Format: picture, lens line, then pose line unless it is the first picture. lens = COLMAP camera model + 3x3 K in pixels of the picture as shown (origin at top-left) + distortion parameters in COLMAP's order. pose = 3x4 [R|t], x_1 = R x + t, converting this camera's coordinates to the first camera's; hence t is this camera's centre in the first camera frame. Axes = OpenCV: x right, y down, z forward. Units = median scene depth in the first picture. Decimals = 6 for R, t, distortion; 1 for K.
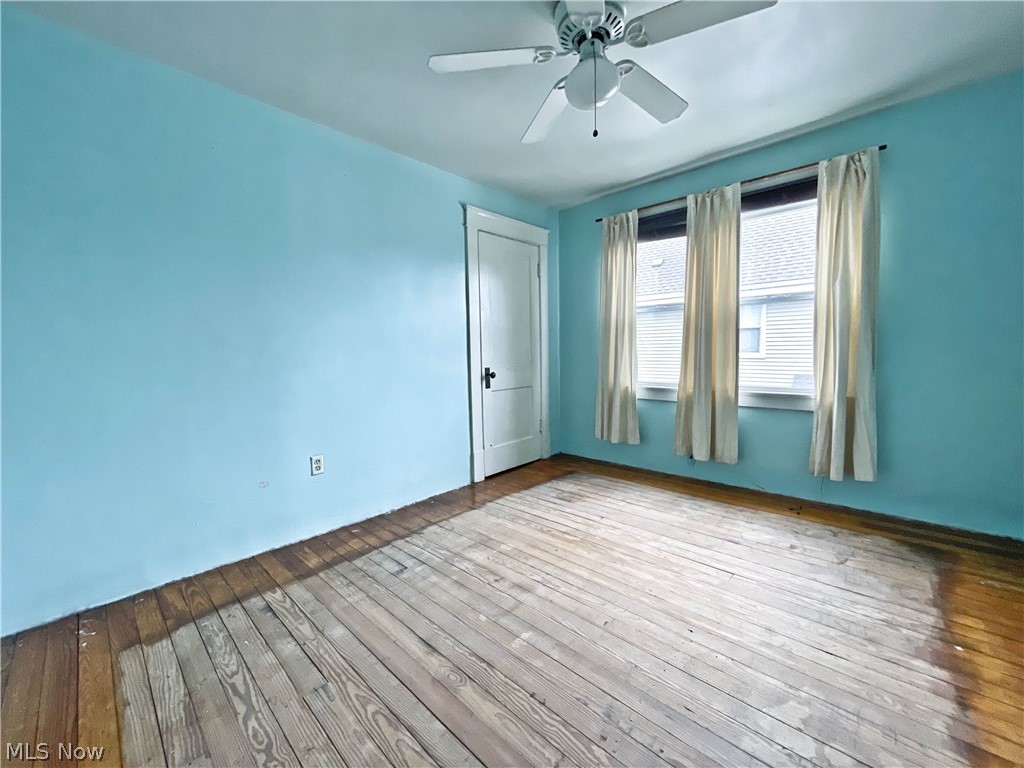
lens RADIAL K [[411.5, 0, 511.9], [0, 411.5, 381.2], [0, 0, 1]] dist [-0.001115, -0.000662]
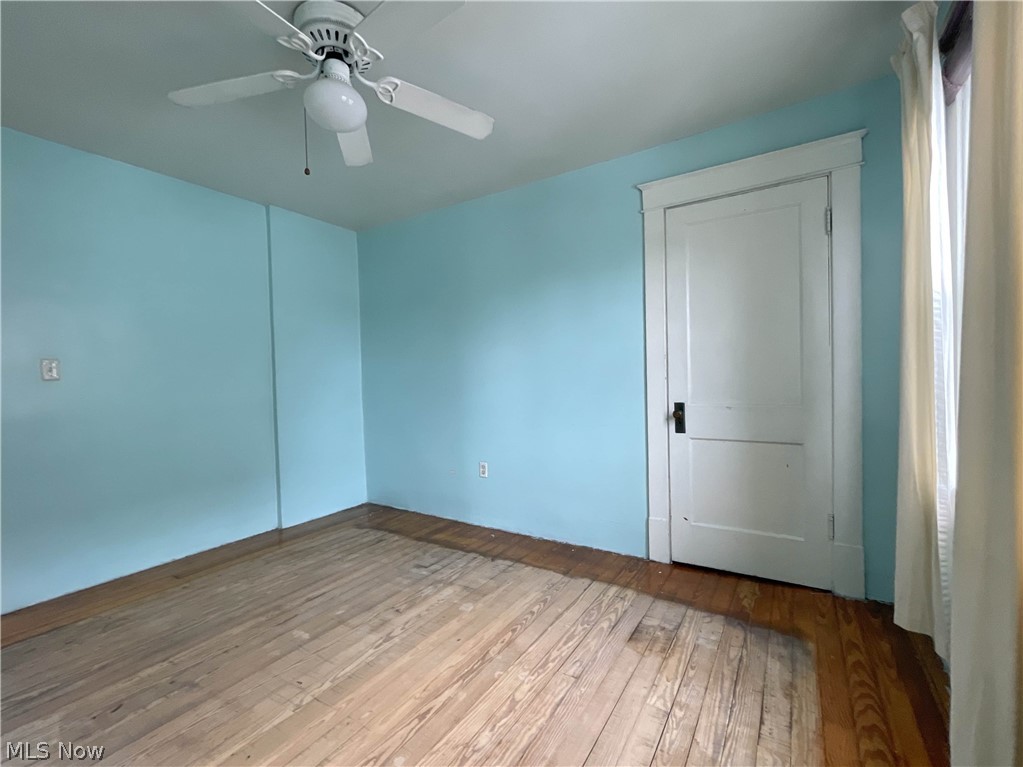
lens RADIAL K [[442.7, 0, 512.2], [0, 442.7, 381.3], [0, 0, 1]] dist [0.000307, -0.000441]
pose [[0.191129, 0.033505, -0.980993, 0.833709], [-0.054258, 0.998250, 0.023523, -0.097022], [0.980064, 0.048730, 0.192613, 0.805185]]
